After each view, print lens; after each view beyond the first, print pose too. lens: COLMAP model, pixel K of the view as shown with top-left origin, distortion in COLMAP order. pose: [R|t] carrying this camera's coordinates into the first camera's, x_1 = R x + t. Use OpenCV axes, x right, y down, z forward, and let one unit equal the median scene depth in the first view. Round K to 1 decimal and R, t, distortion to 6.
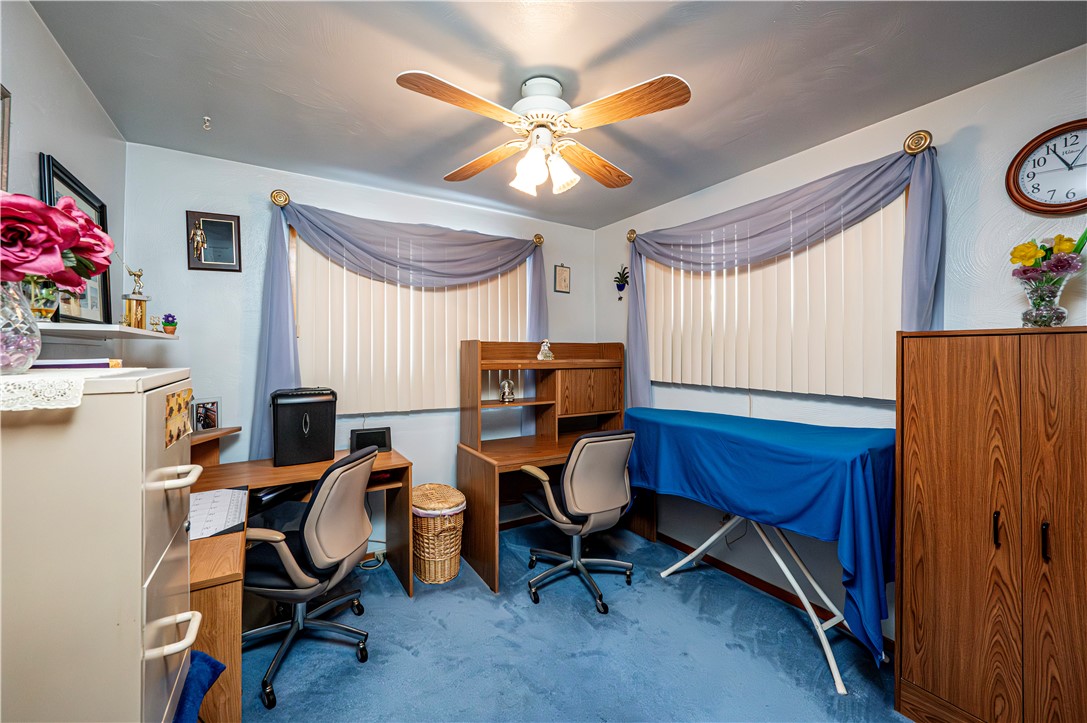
lens RADIAL K [[432.4, 0, 544.4], [0, 432.4, 355.9], [0, 0, 1]] dist [-0.003087, 0.001103]
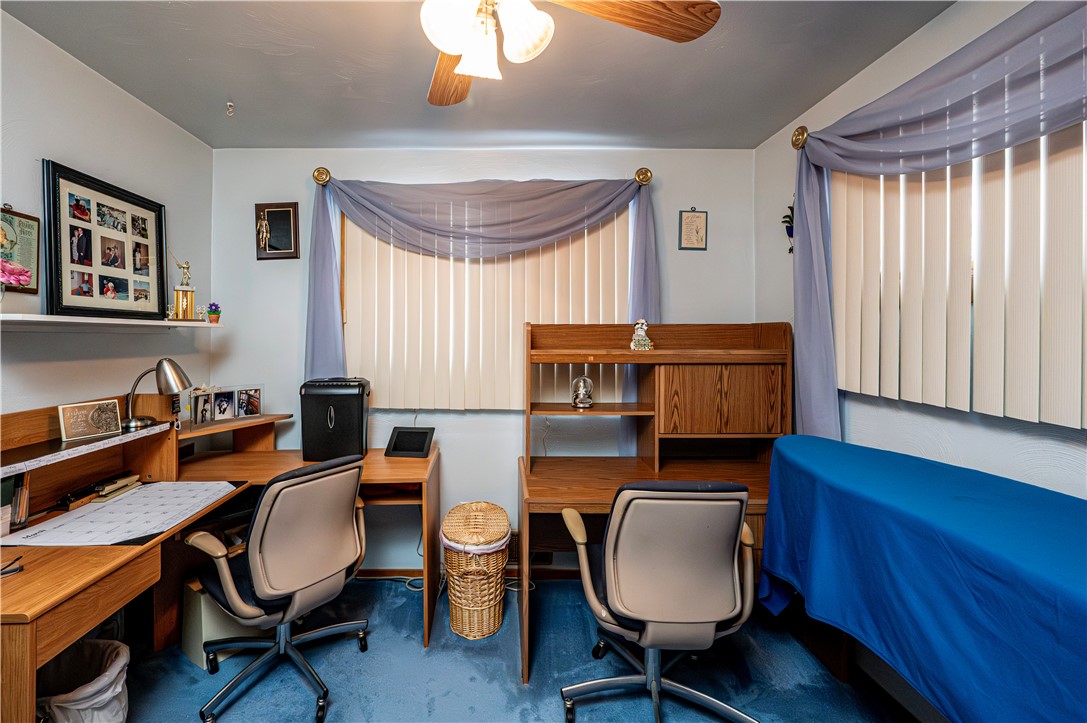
lens RADIAL K [[432.4, 0, 539.8], [0, 432.4, 341.5], [0, 0, 1]] dist [-0.003087, 0.001103]
pose [[0.848531, 0.004123, -0.529130, 0.263676], [-0.001815, 0.999986, 0.004880, -0.007998], [0.529143, -0.003181, 0.848527, 0.400612]]
